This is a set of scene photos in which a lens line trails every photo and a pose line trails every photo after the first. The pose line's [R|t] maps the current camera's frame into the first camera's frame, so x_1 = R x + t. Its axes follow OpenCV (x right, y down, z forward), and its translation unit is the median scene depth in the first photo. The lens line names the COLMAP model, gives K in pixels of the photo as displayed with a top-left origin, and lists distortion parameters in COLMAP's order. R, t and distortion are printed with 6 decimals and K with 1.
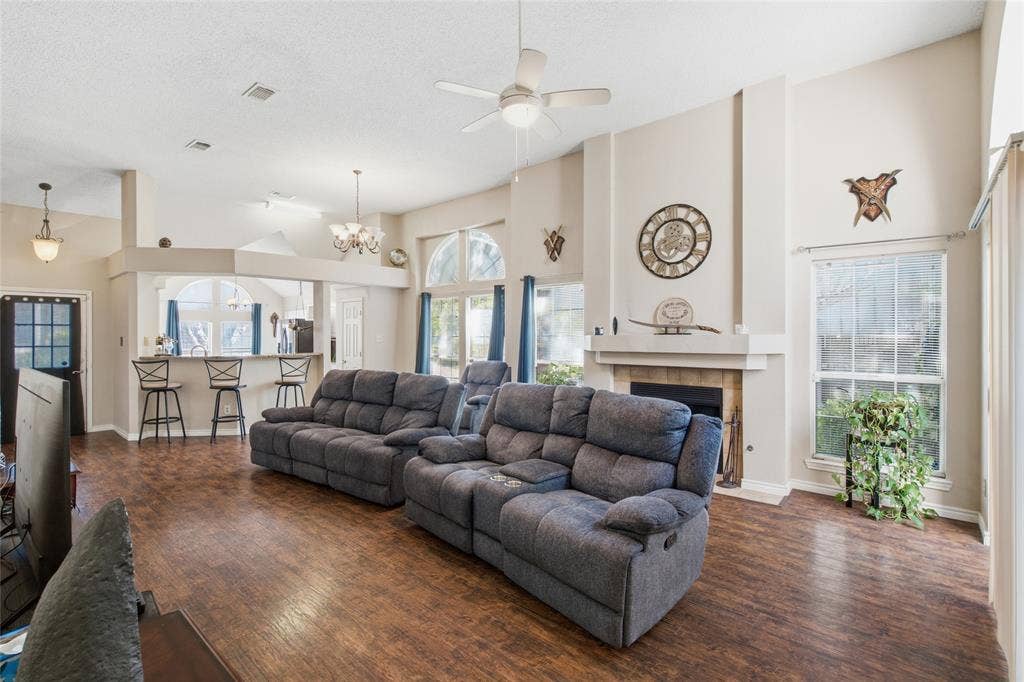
lens RADIAL K [[488.4, 0, 515.4], [0, 488.4, 335.9], [0, 0, 1]] dist [-0.001025, 0.000257]
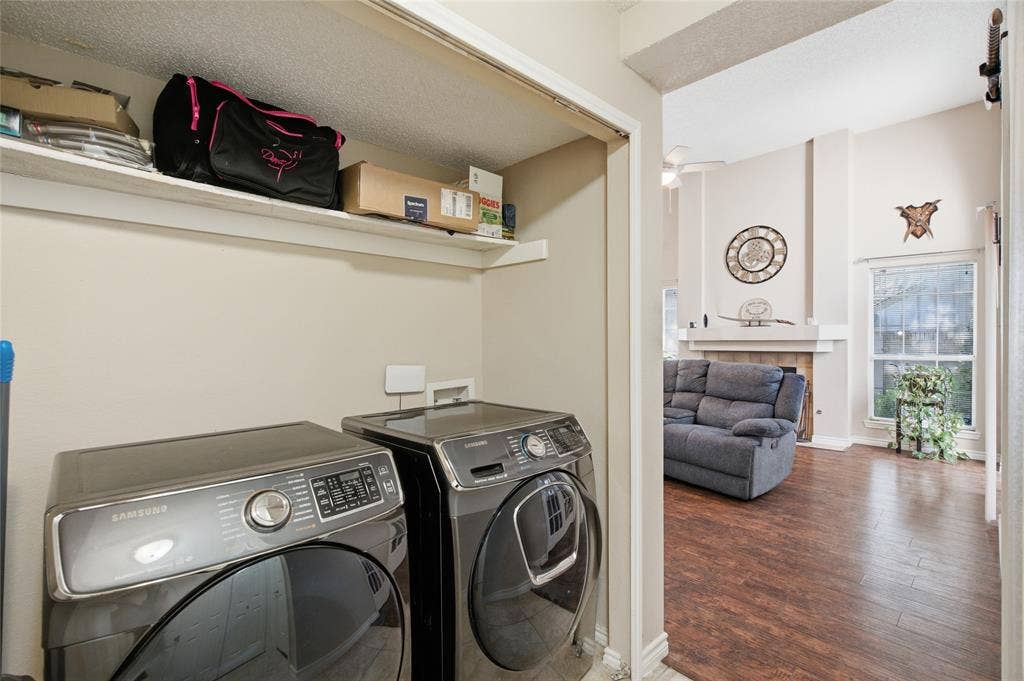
lens RADIAL K [[488.4, 0, 505.2], [0, 488.4, 343.1], [0, 0, 1]] dist [-0.001025, 0.000257]
pose [[0.994603, -0.001322, -0.103745, -0.243244], [0.001976, 0.999979, 0.006201, 0.037567], [0.103734, -0.006372, 0.994585, -0.429139]]
